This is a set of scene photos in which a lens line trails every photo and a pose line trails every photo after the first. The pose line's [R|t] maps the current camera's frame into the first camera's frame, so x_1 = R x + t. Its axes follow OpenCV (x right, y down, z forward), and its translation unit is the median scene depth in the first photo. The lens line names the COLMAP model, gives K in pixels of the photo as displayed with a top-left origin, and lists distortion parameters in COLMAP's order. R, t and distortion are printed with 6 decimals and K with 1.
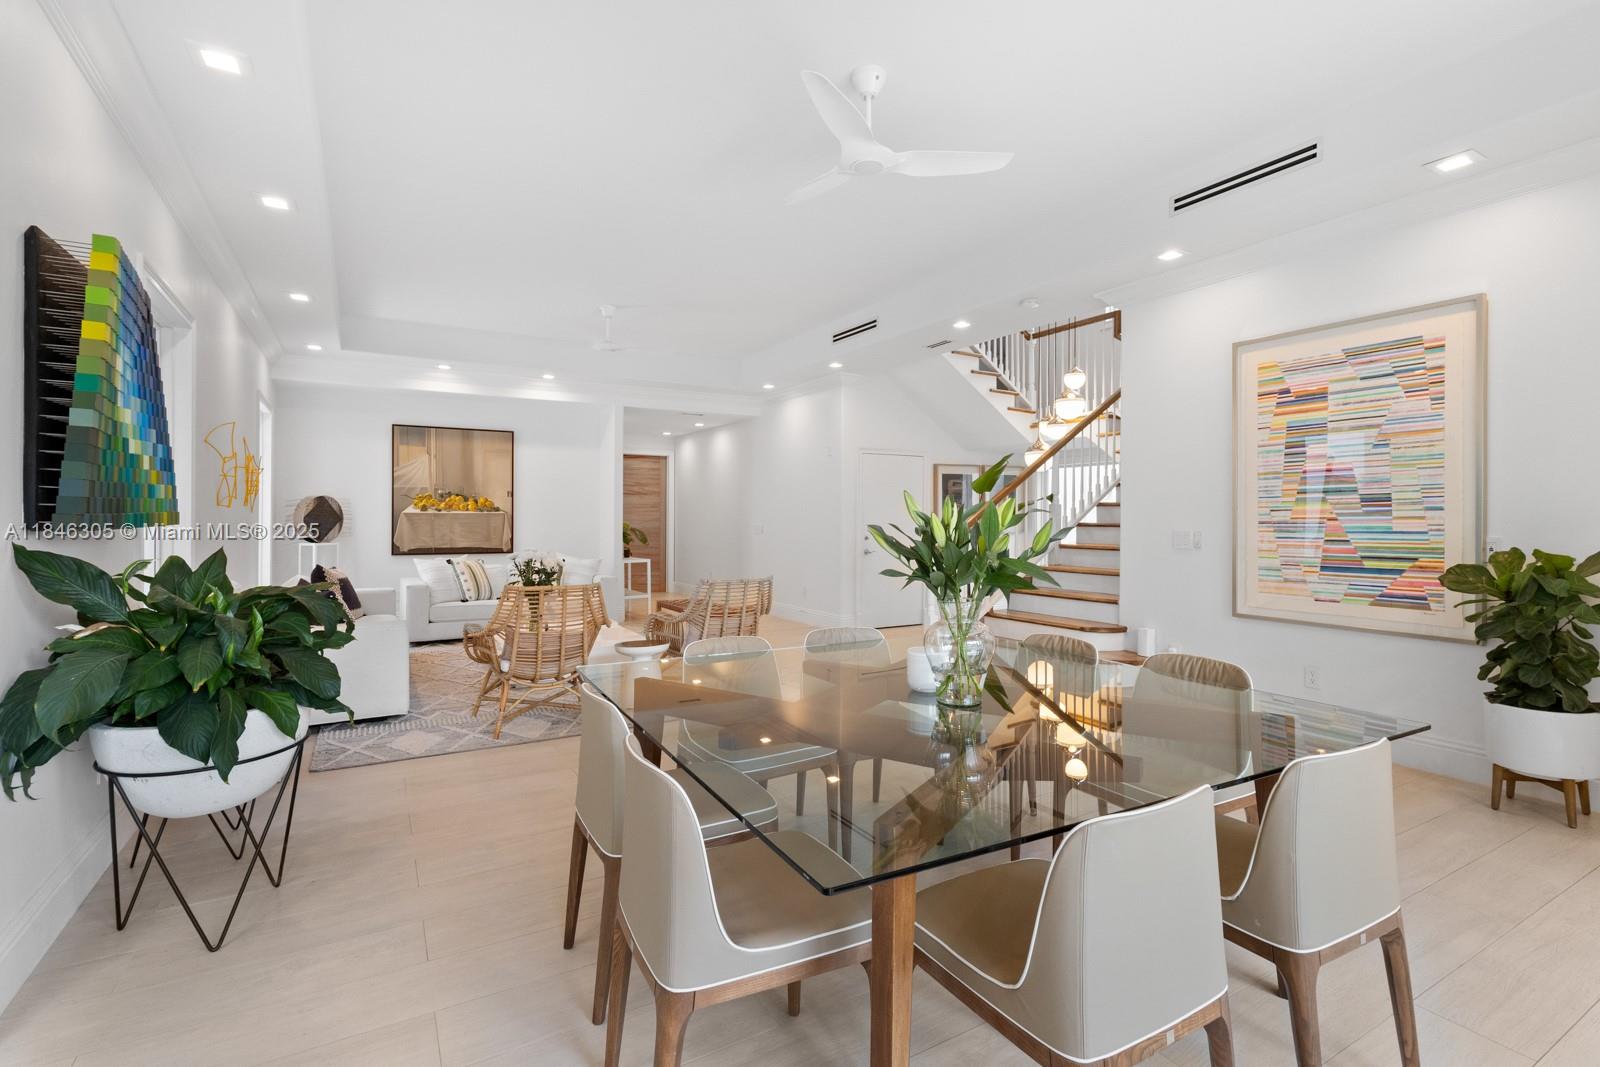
lens RADIAL K [[726.8, 0, 797.2], [0, 726.8, 519.4], [0, 0, 1]] dist [-0.015262, 0.013712]
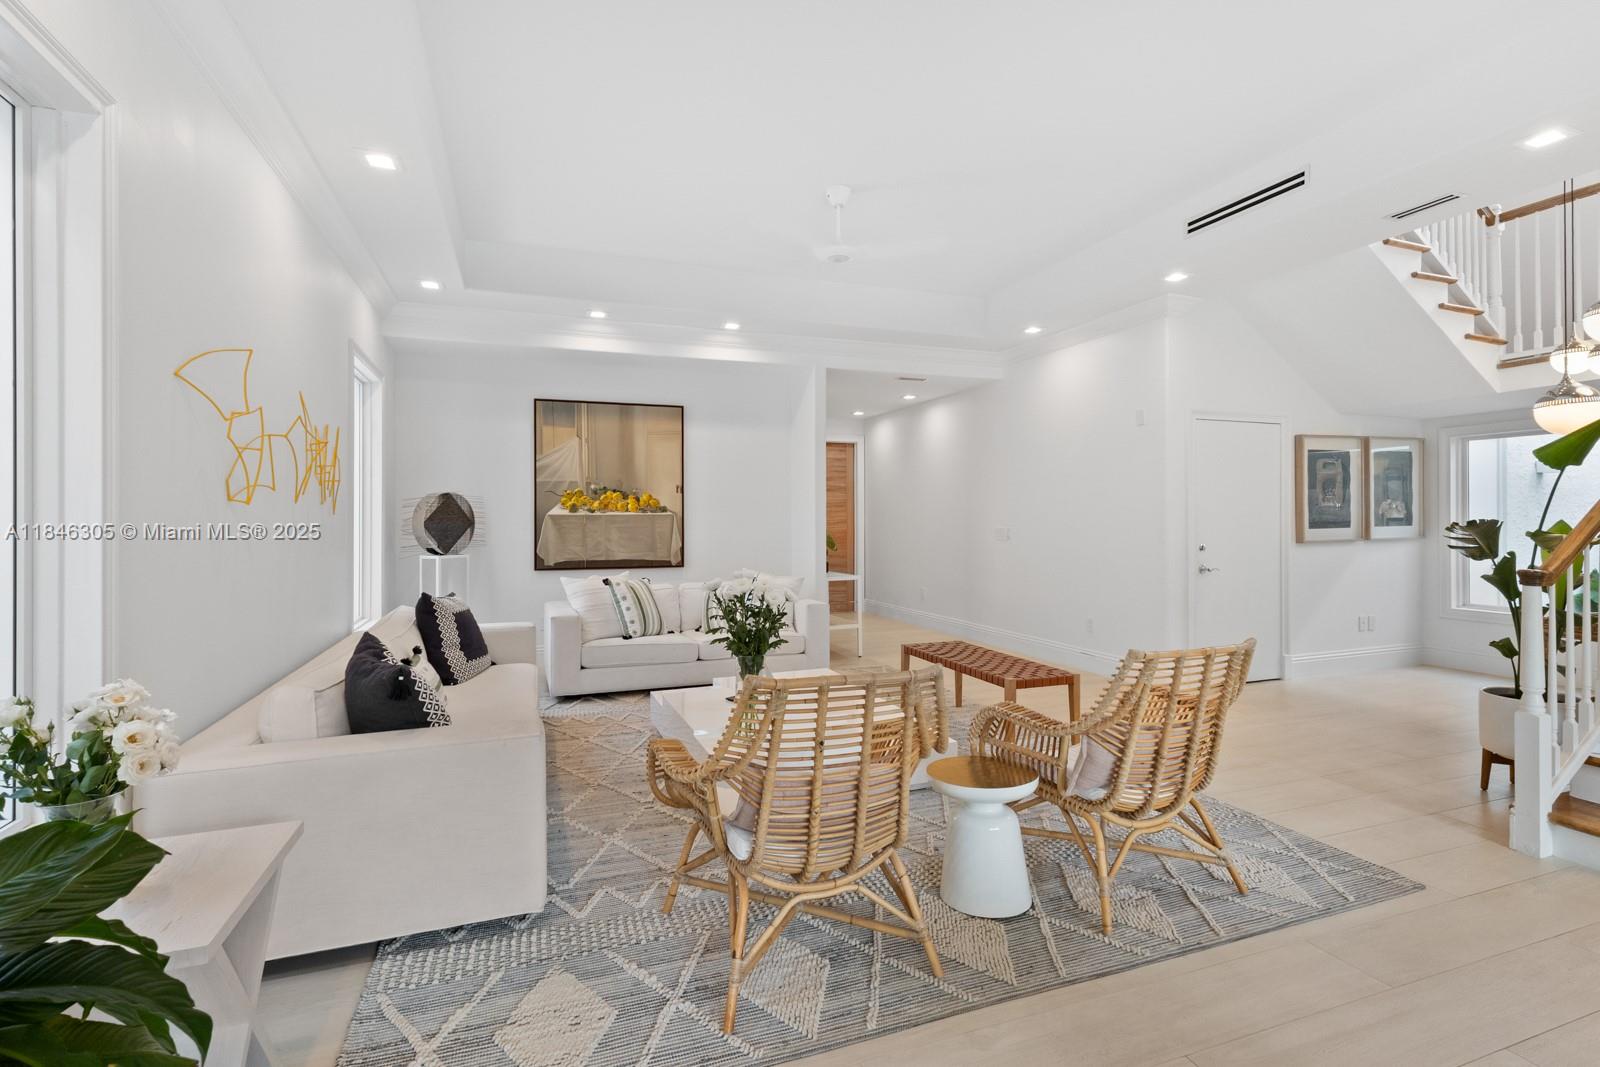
lens RADIAL K [[726.8, 0, 797.2], [0, 726.8, 519.4], [0, 0, 1]] dist [-0.015262, 0.013712]
pose [[0.984115, -0.006138, -0.177424, -0.150843], [0.005671, 0.999979, -0.003140, -0.000253], [0.177440, 0.002084, 0.984129, 0.295445]]
